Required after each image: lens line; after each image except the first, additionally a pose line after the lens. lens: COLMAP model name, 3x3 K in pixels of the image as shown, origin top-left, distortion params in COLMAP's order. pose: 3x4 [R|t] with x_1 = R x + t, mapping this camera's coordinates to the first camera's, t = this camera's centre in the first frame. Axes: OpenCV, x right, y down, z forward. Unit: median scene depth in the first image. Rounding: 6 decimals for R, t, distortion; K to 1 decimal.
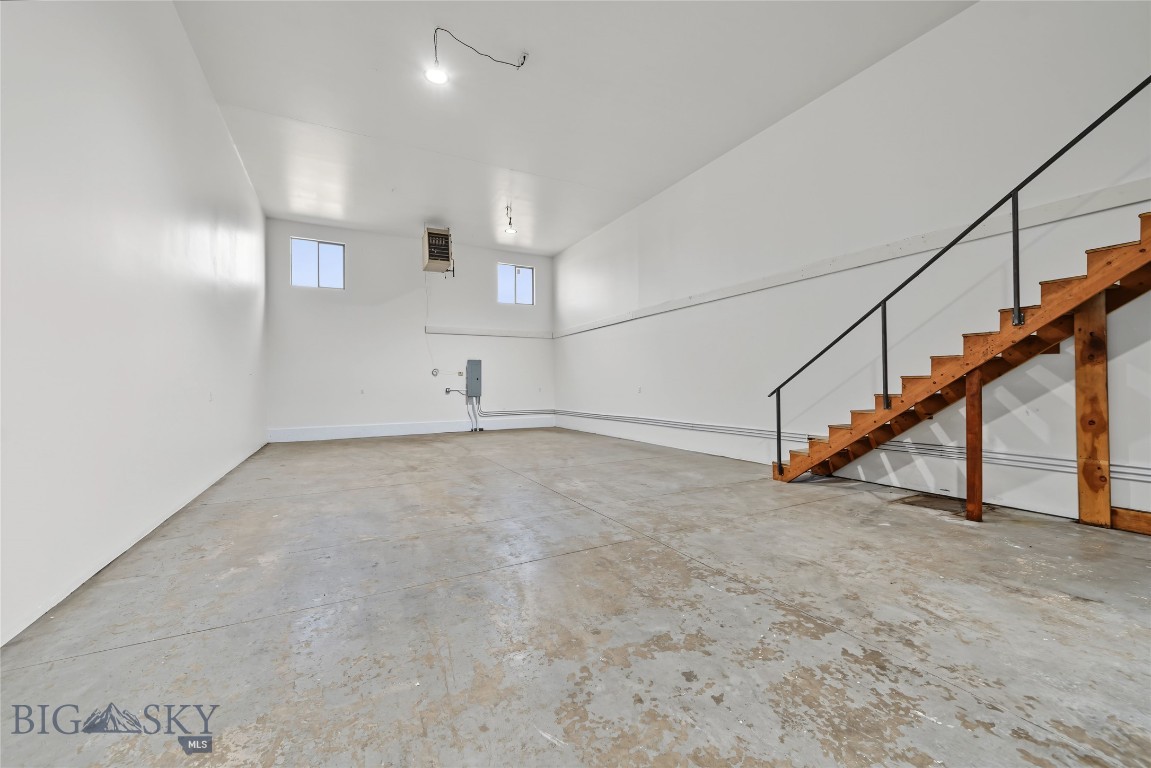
lens RADIAL K [[447.3, 0, 577.8], [0, 447.3, 384.1], [0, 0, 1]] dist [-0.003139, -0.000097]
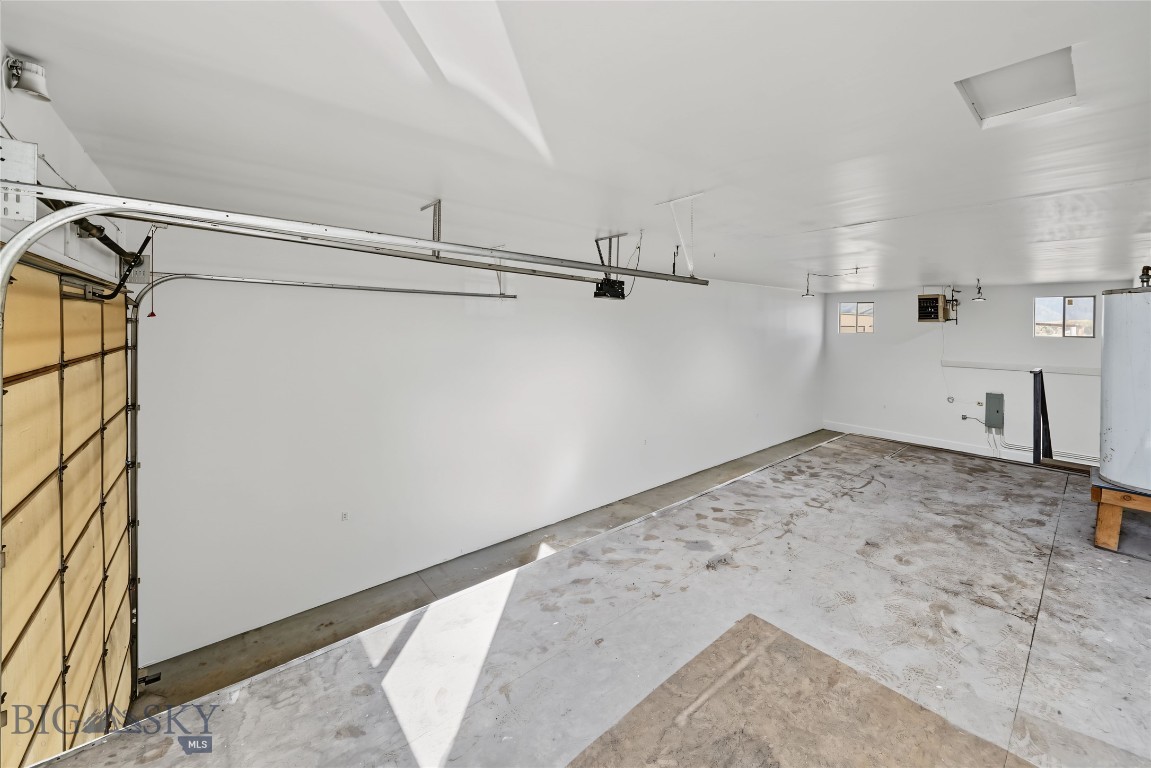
lens RADIAL K [[438.5, 0, 574.9], [0, 438.5, 332.7], [0, 0, 1]] dist [0.000973, -0.000757]
pose [[0.200236, 0.024060, -0.979452, 0.627355], [-0.011636, 0.999686, 0.022179, -0.222831], [0.979678, 0.006956, 0.200454, -0.209061]]
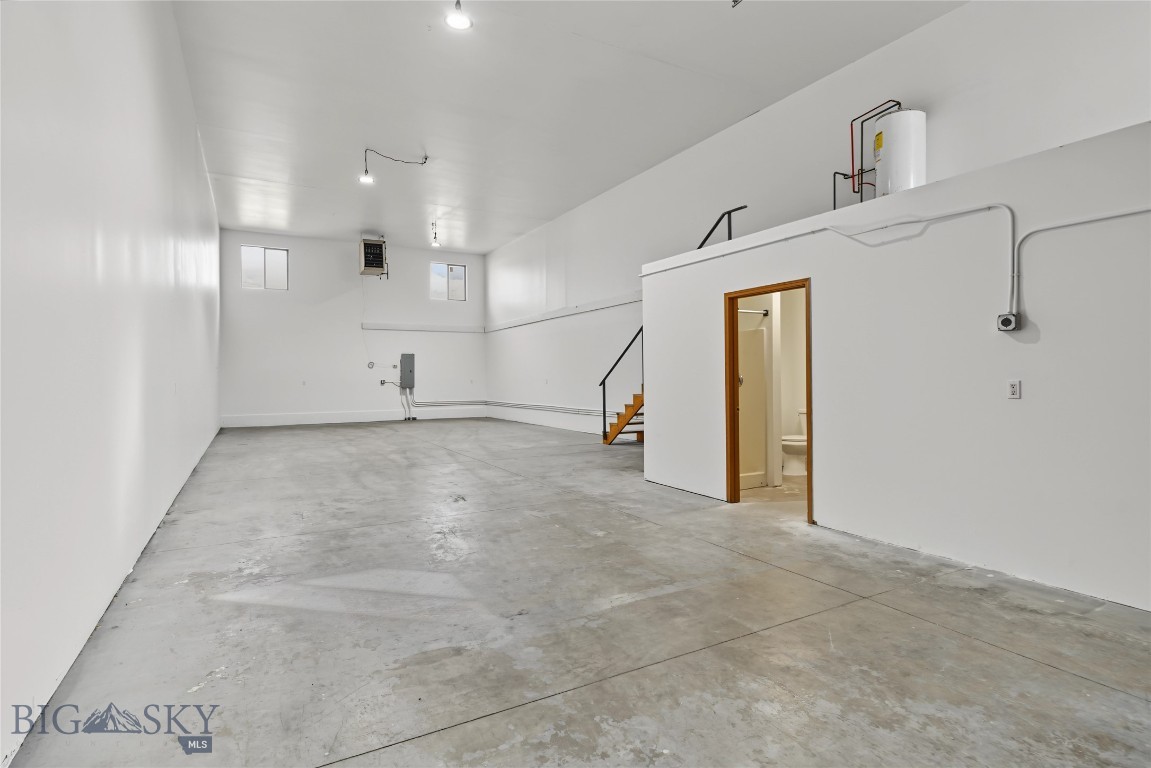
lens RADIAL K [[579.1, 0, 568.3], [0, 579.1, 375.5], [0, 0, 1]] dist [-0.000301, 0.000629]
pose [[0.999968, 0.002071, 0.007686, 0.150589], [-0.002073, 0.999998, 0.000317, -0.003111], [-0.007685, -0.000333, 0.999970, -0.413063]]
